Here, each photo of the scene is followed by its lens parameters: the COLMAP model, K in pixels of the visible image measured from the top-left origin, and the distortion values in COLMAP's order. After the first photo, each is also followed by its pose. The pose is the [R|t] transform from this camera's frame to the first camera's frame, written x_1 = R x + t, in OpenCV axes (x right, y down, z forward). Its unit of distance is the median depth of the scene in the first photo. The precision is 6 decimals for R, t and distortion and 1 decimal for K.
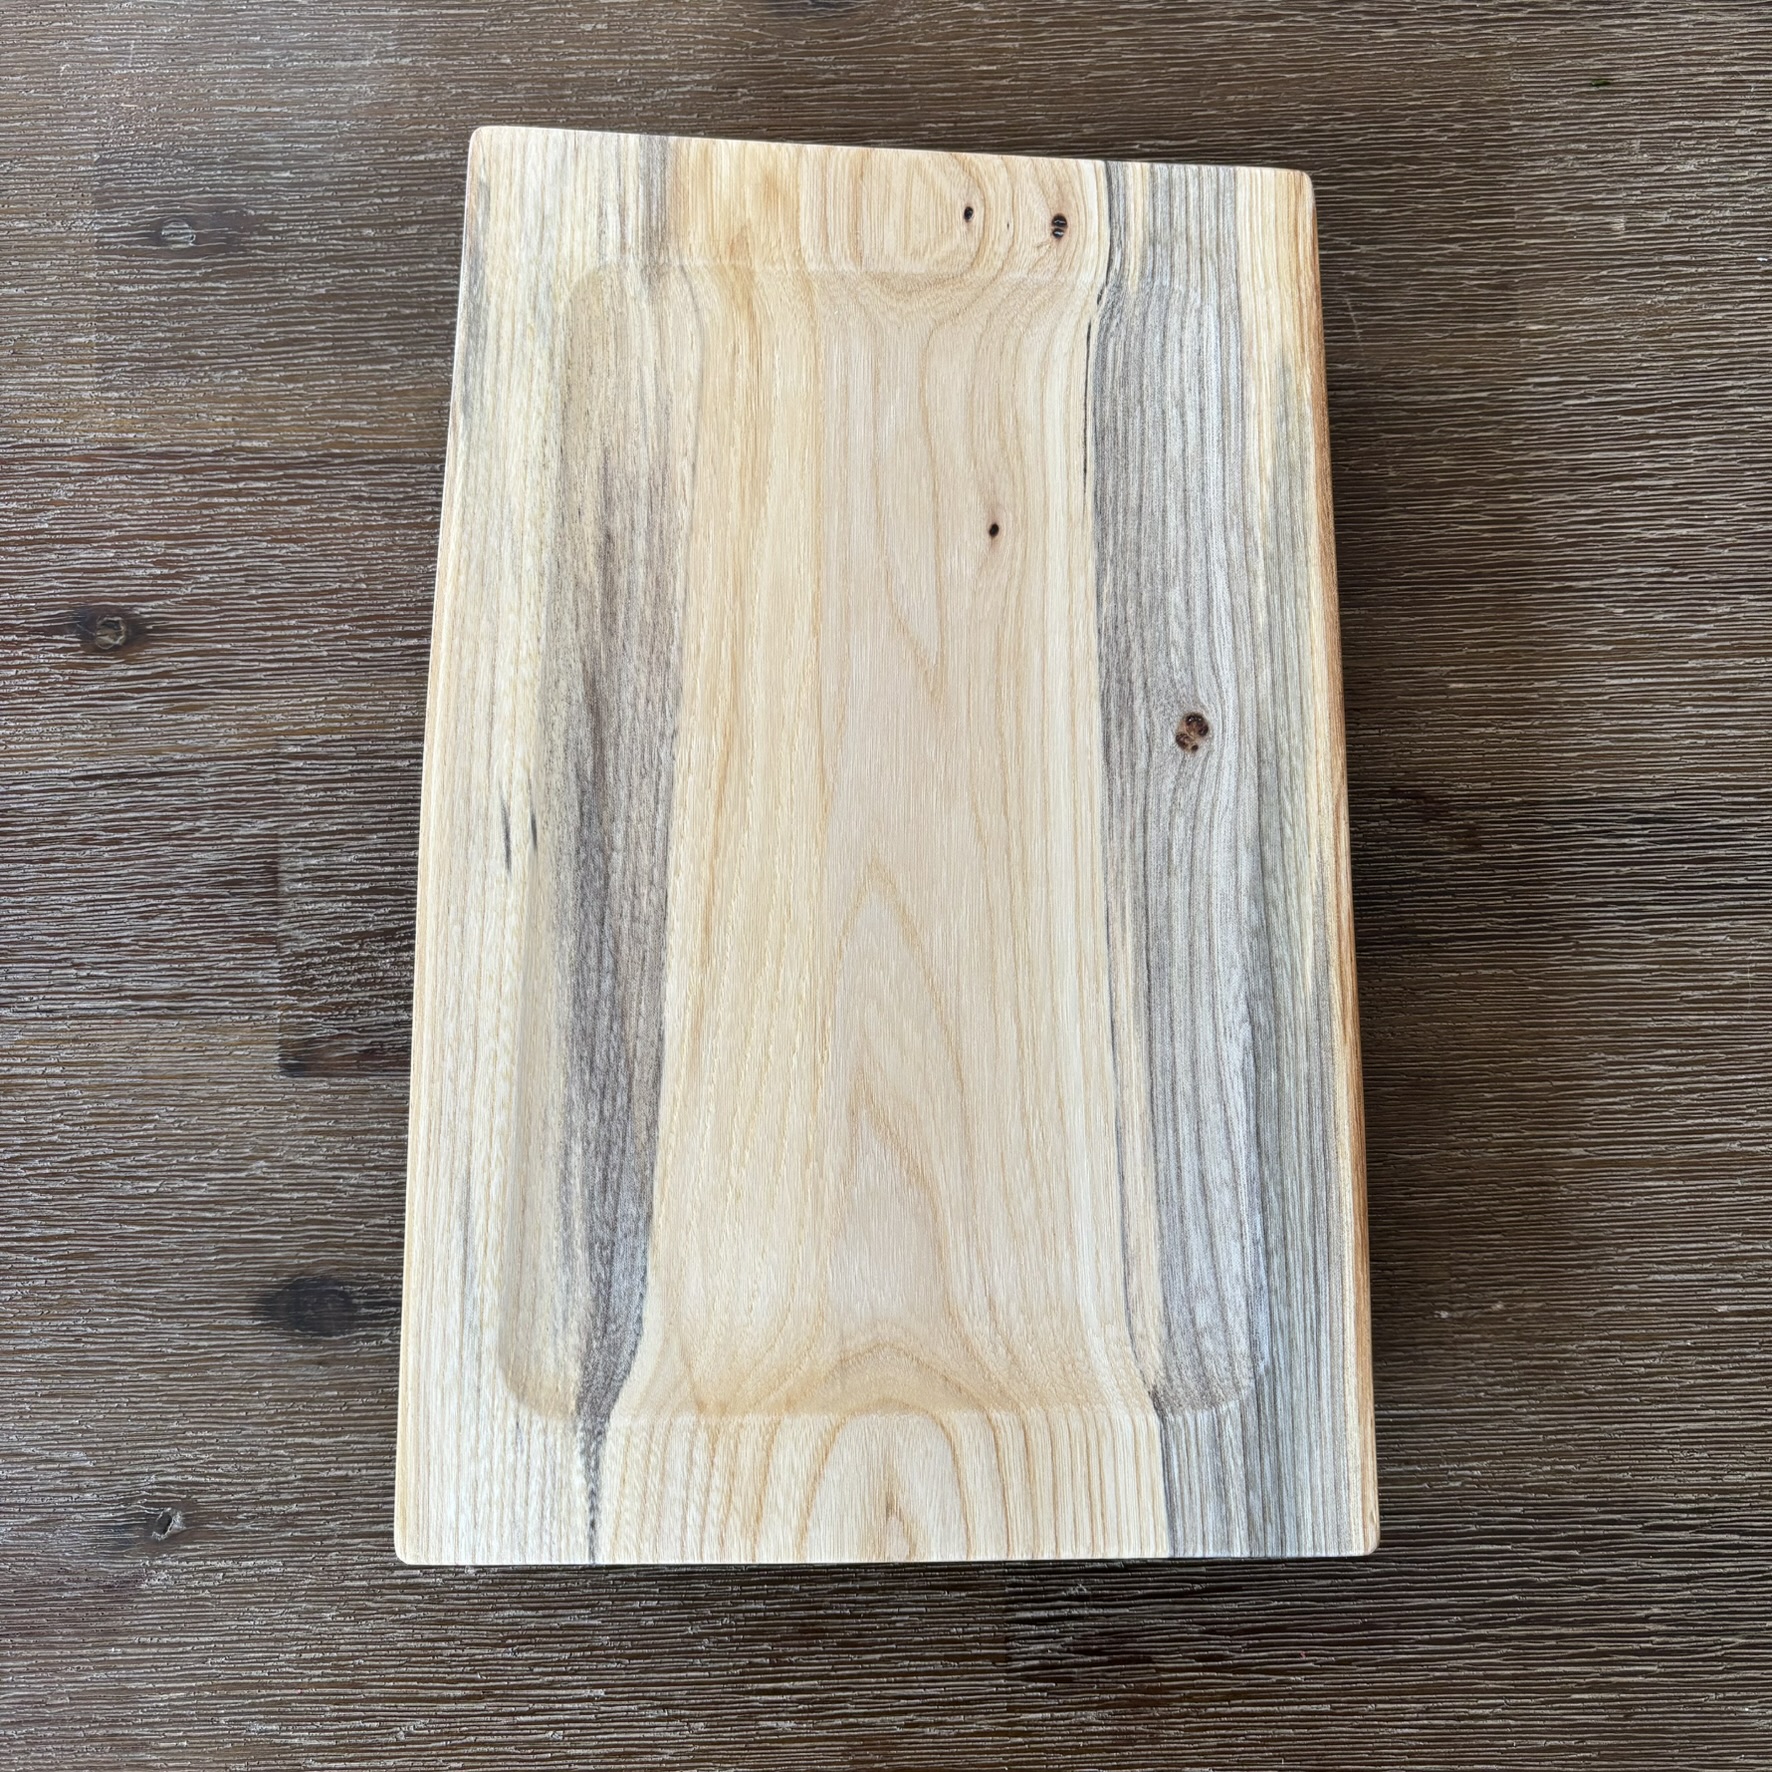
lens RADIAL K [[1856.1, 0, 880.6], [0, 1856.1, 886.3], [0, 0, 1]] dist [-0.004089, 0.026569]
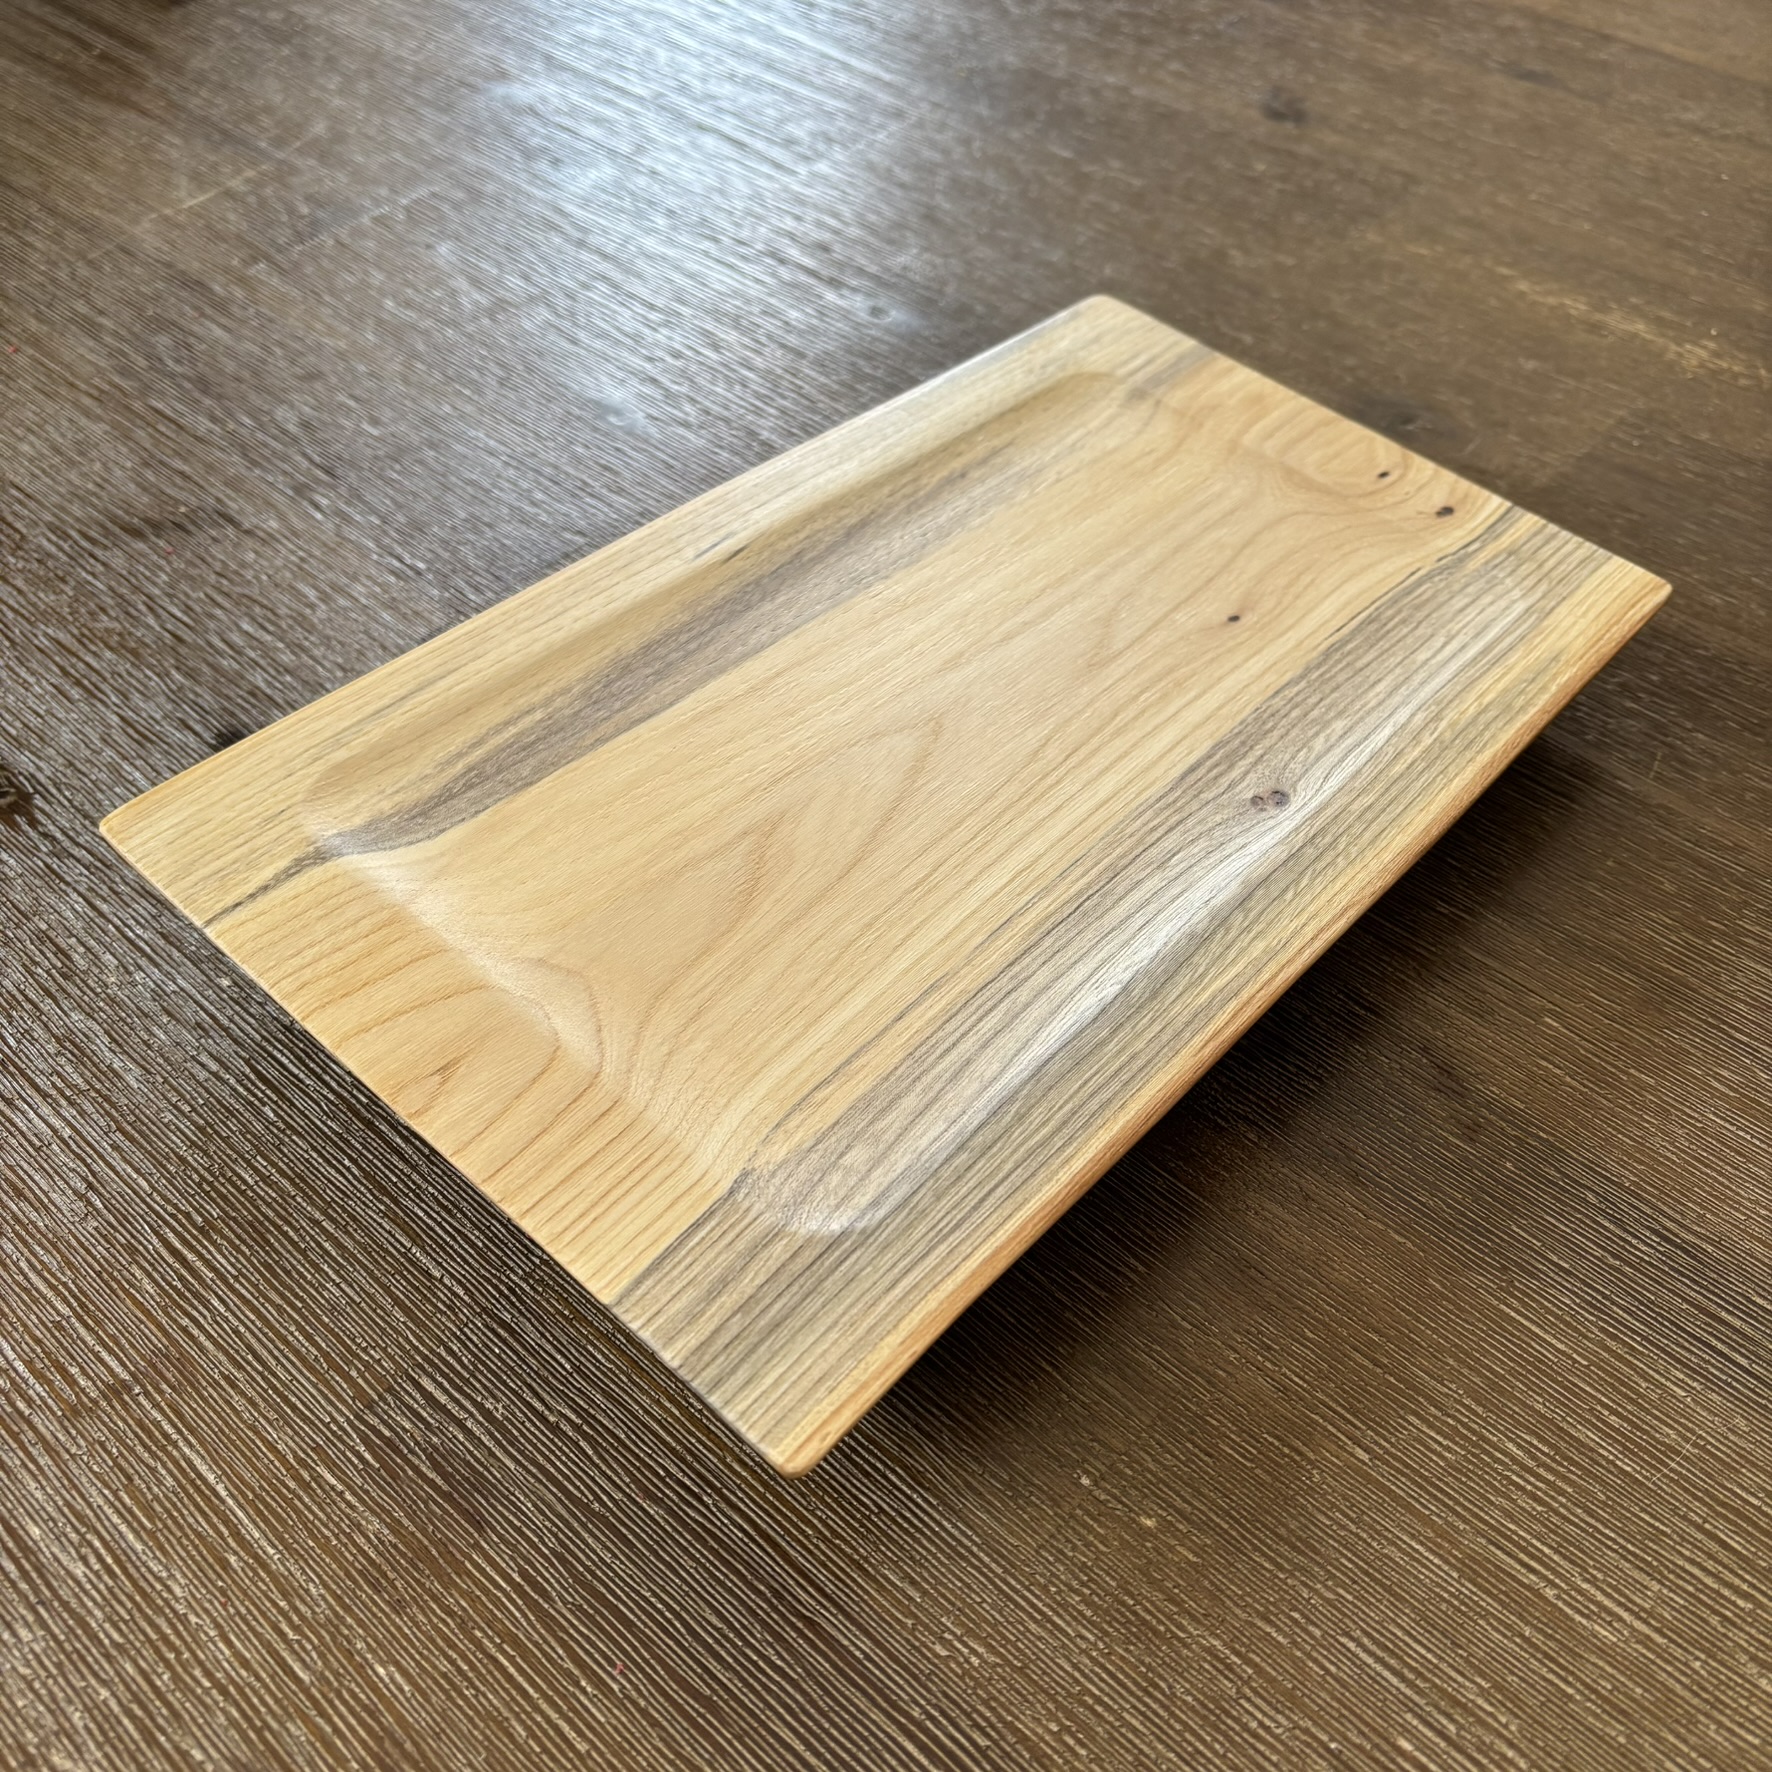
lens RADIAL K [[1865.3, 0, 886.9], [0, 1865.3, 879.7], [0, 0, 1]] dist [-0.019208, 0.052215]
pose [[0.717104, 0.507332, -0.477886, 0.485874], [-0.695854, 0.559873, -0.449811, 0.492304], [0.039352, 0.655100, 0.754516, 0.271091]]
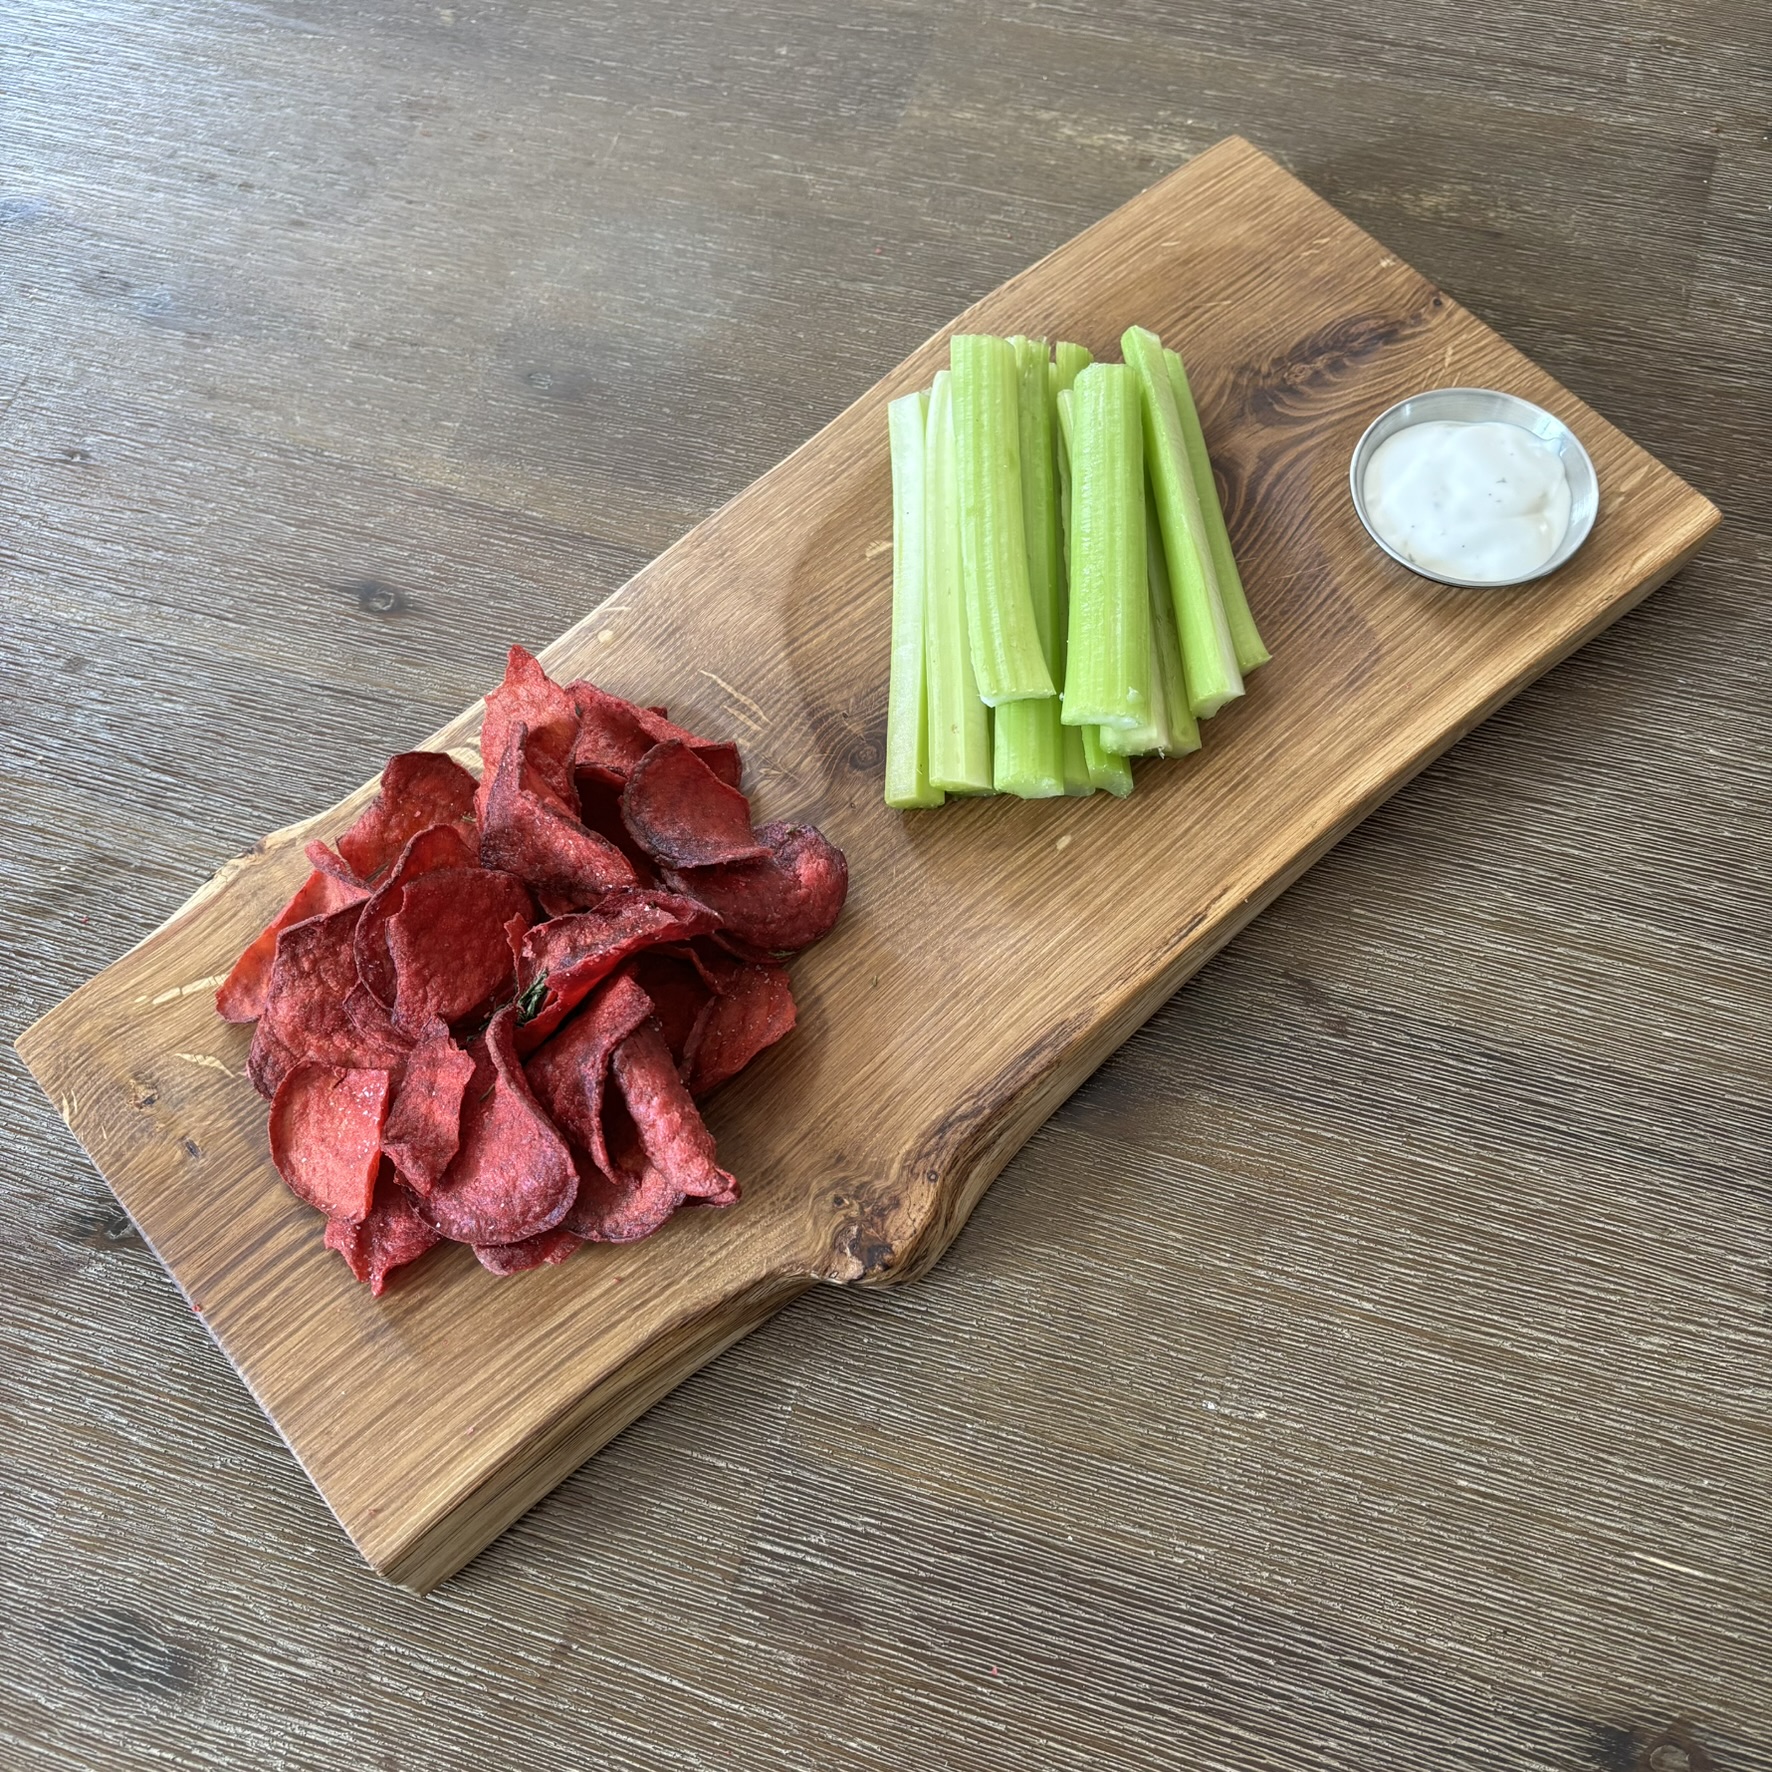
lens RADIAL K [[1865.3, 0, 886.9], [0, 1865.3, 879.7], [0, 0, 1]] dist [-0.019208, 0.052215]
pose [[0.945376, 0.274105, -0.176440, 0.232081], [-0.318891, 0.889916, -0.326125, 0.377946], [0.067625, 0.364576, 0.928715, -0.162773]]
